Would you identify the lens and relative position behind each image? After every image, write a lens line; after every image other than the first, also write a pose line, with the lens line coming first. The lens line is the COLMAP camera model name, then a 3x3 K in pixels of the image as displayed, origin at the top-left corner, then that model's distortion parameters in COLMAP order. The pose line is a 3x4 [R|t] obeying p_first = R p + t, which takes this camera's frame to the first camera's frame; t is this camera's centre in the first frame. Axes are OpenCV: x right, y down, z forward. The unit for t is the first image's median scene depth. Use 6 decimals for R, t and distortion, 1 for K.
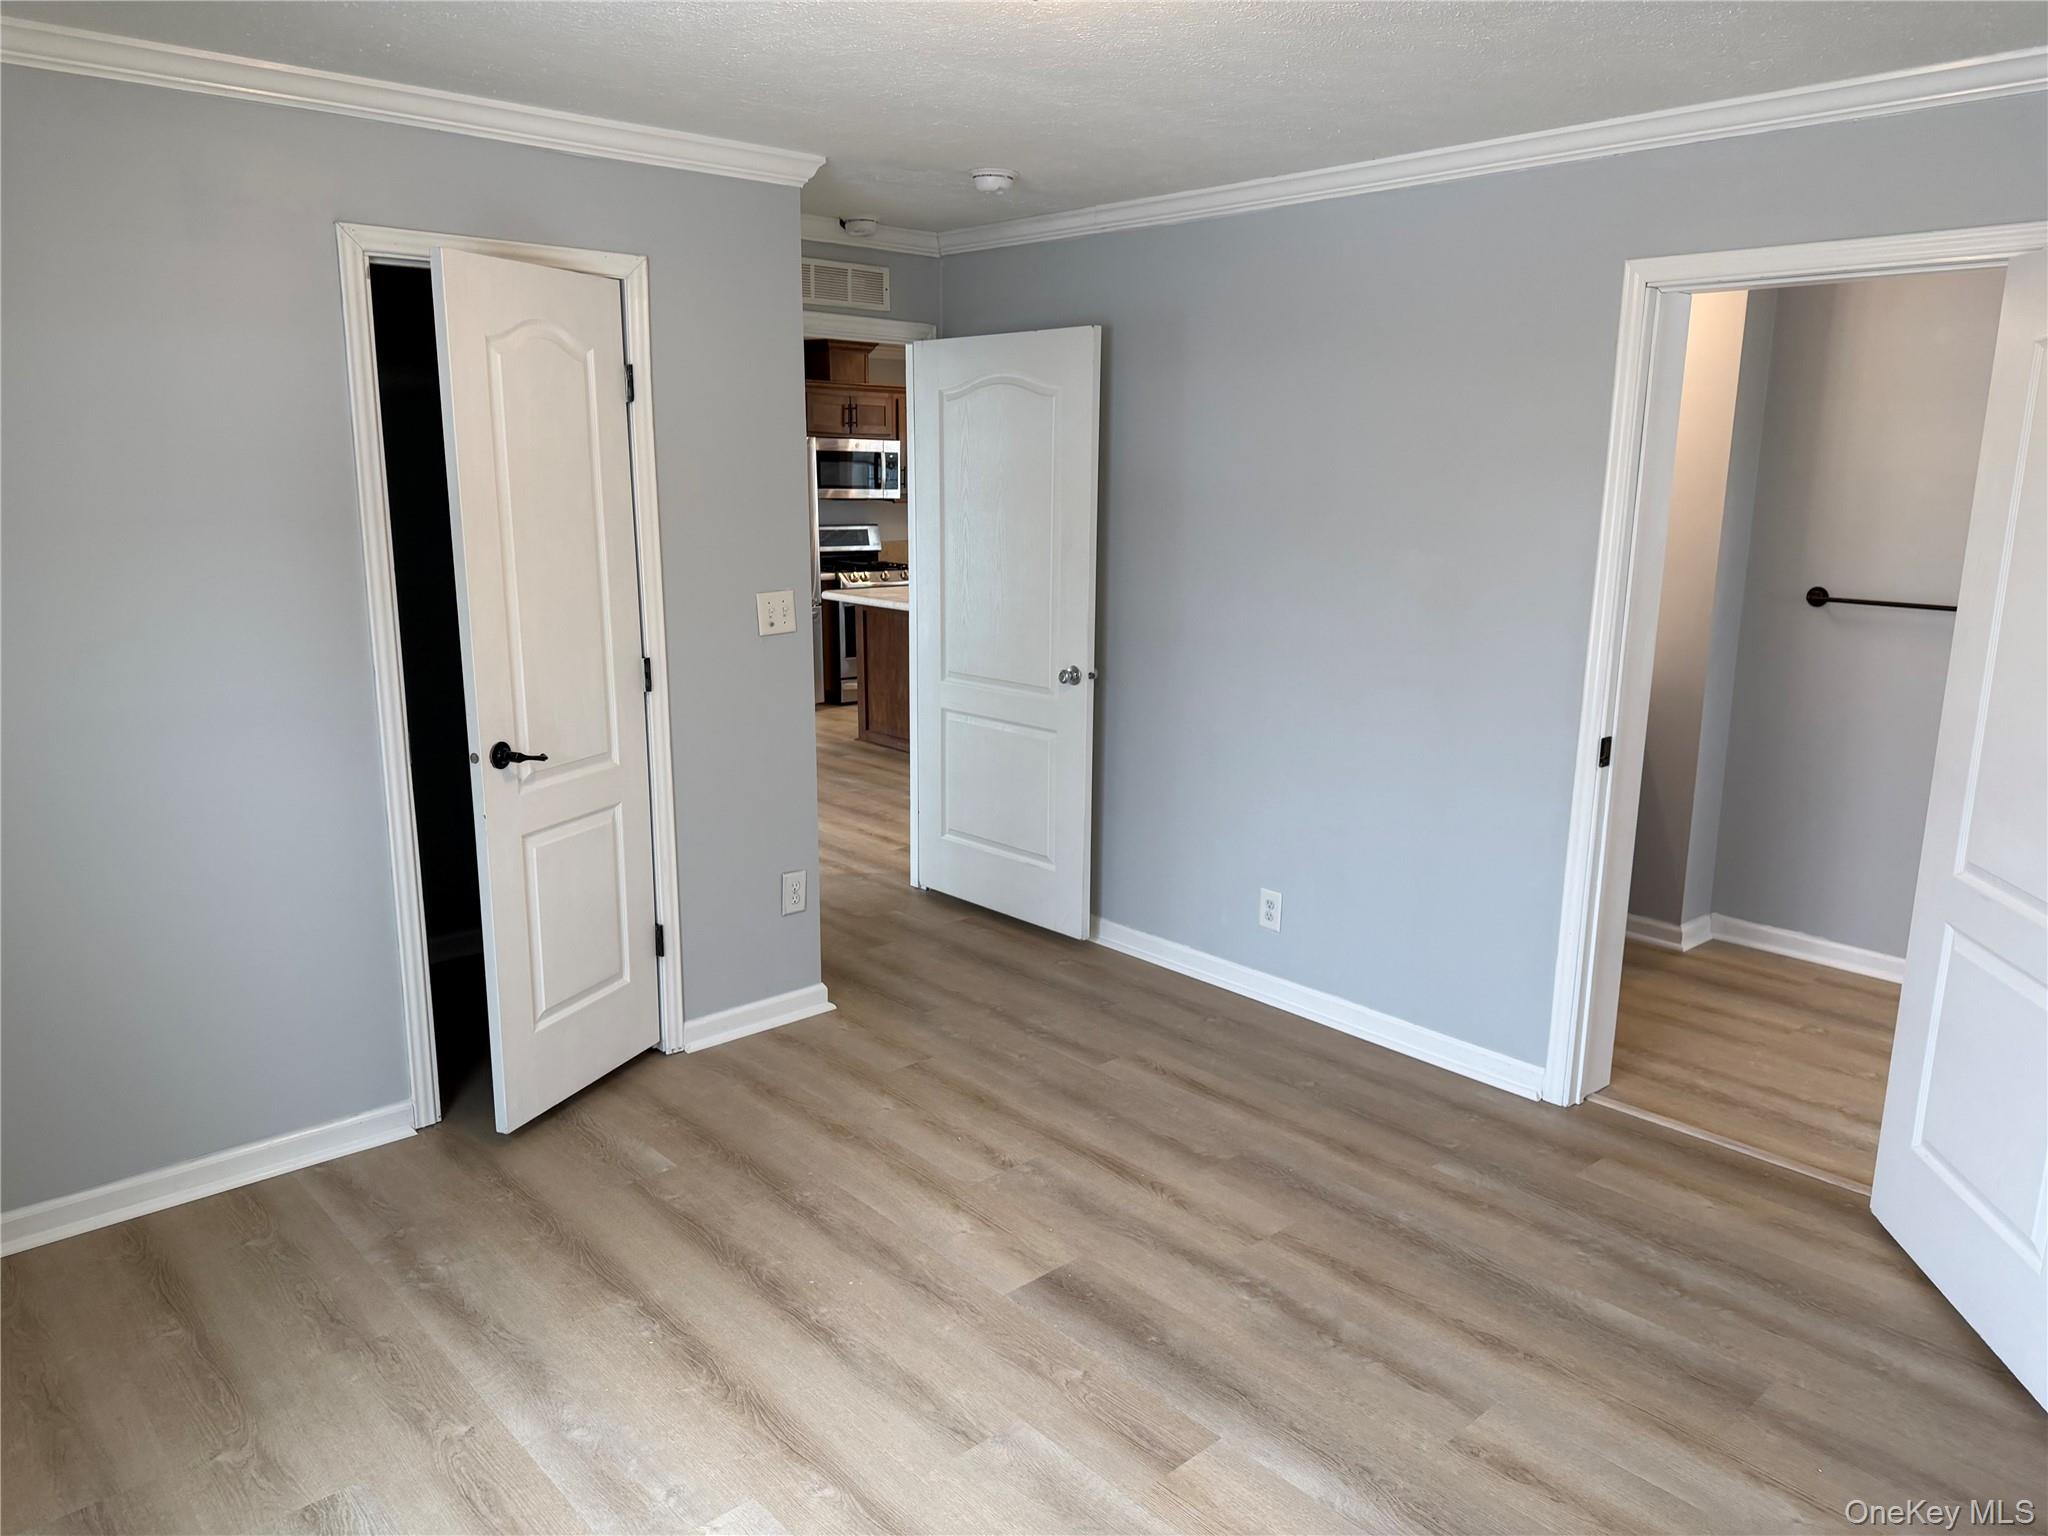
lens RADIAL K [[1432.7, 0, 1024.0], [0, 1432.7, 768.0], [0, 0, 1]] dist [0.037261, 0.000728]
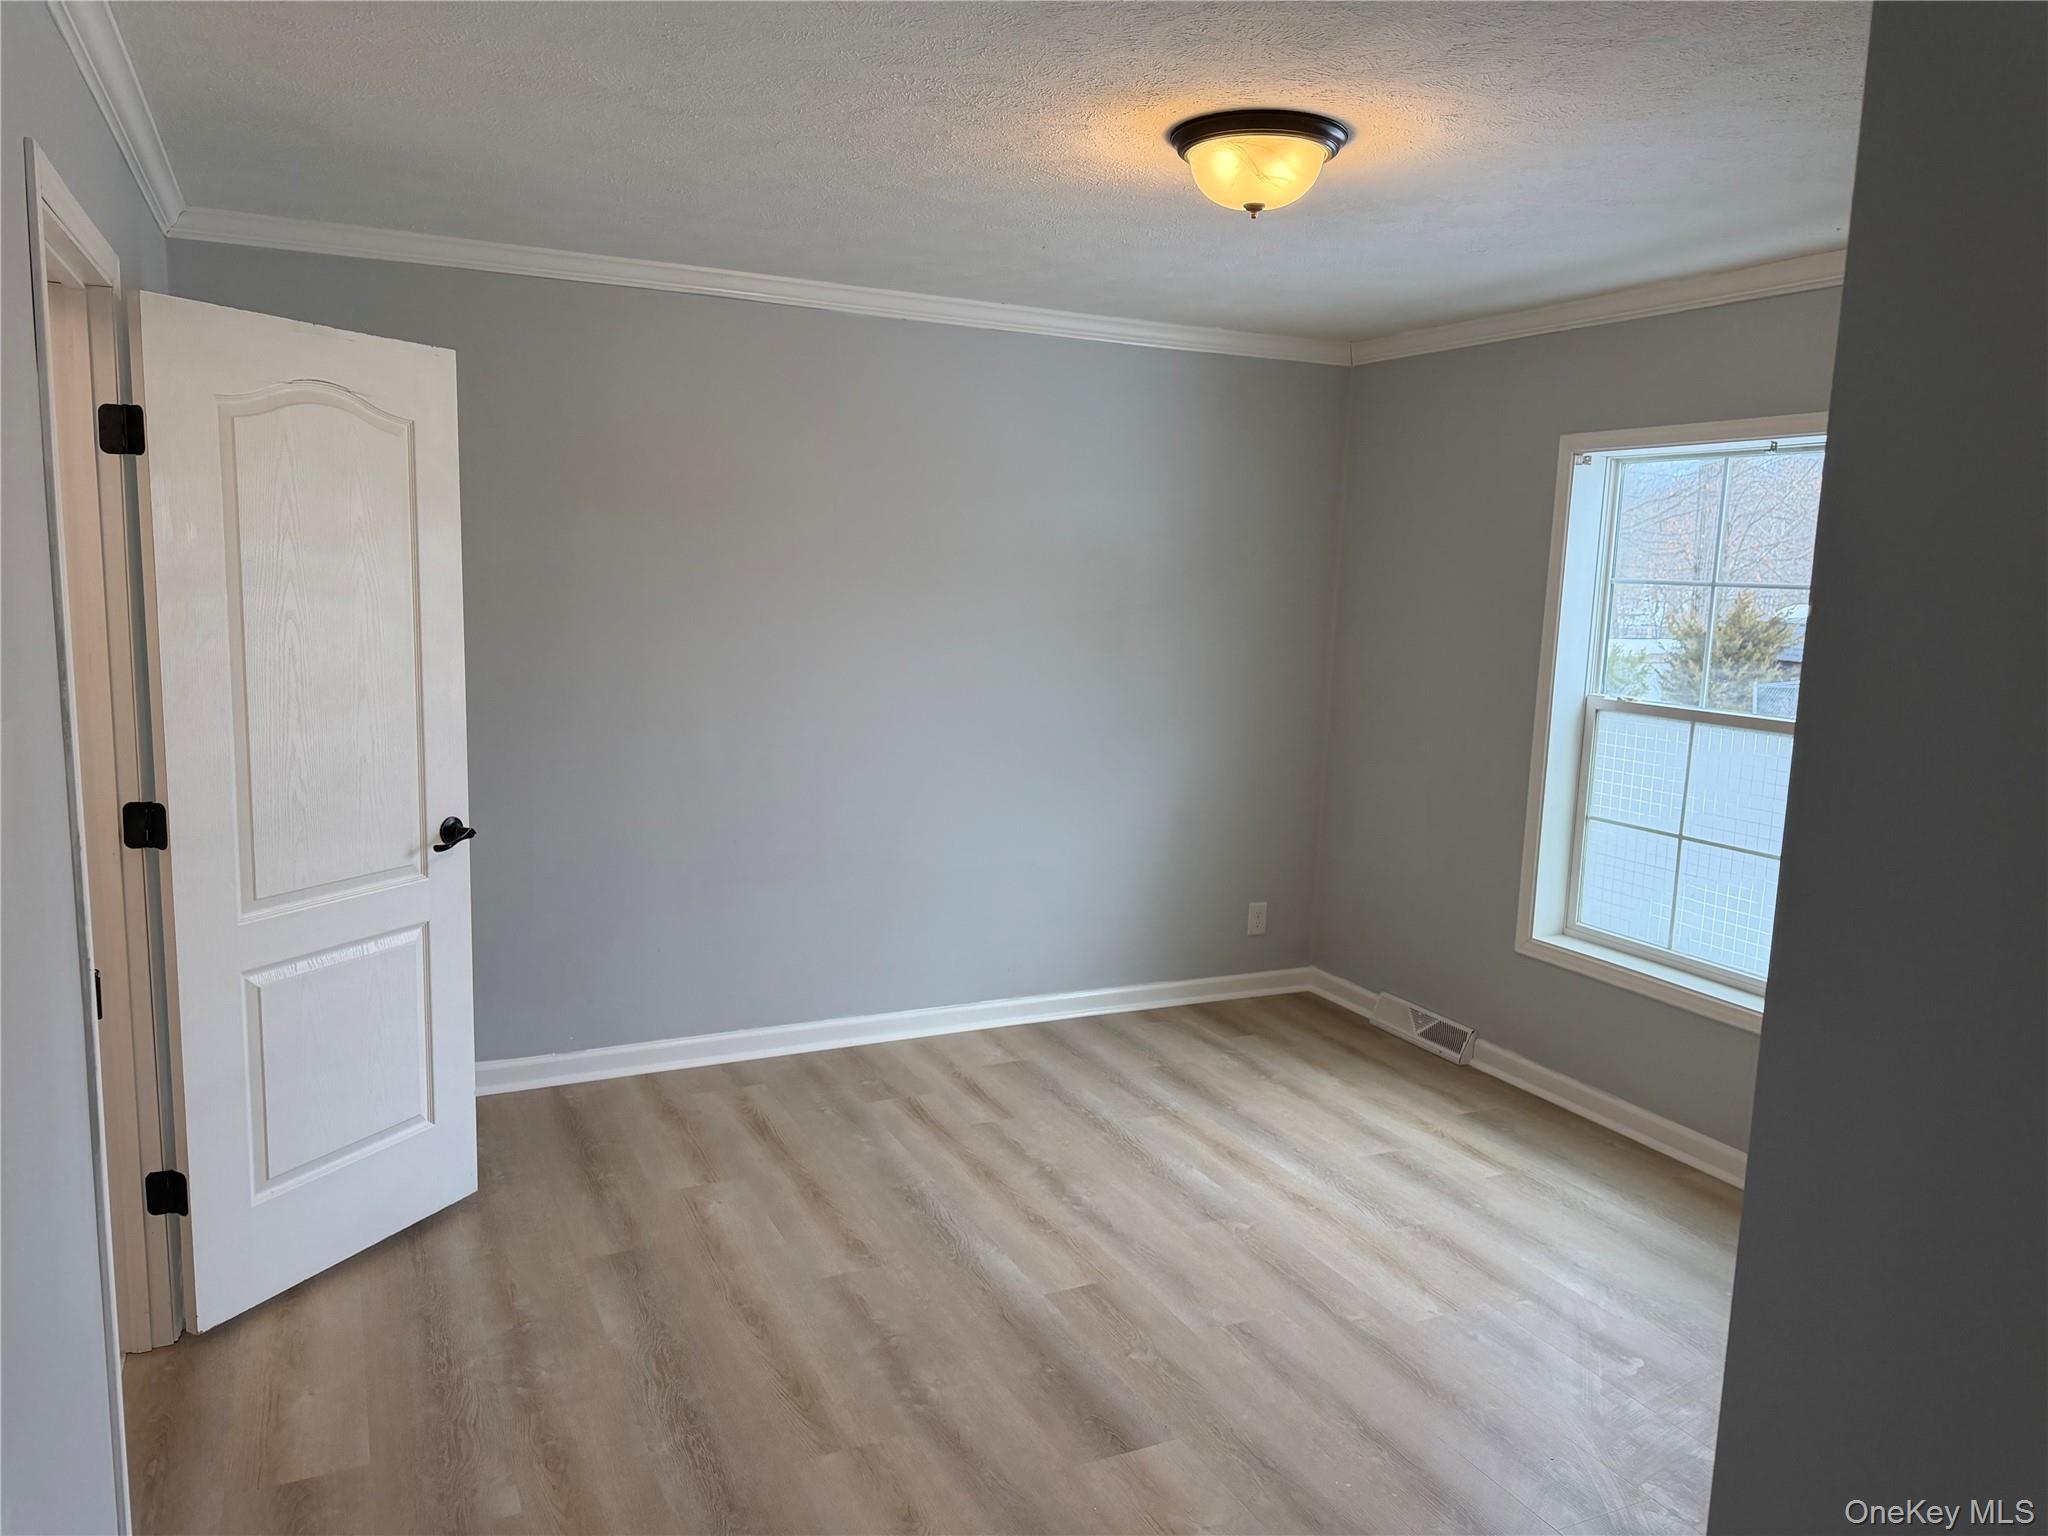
lens RADIAL K [[1432.7, 0, 1024.0], [0, 1432.7, 768.0], [0, 0, 1]] dist [0.037261, 0.000728]
pose [[-0.956611, -0.083839, 0.279047, -0.146527], [0.019391, 0.937267, 0.348073, -0.376712], [-0.290724, 0.338381, -0.894974, 1.769035]]
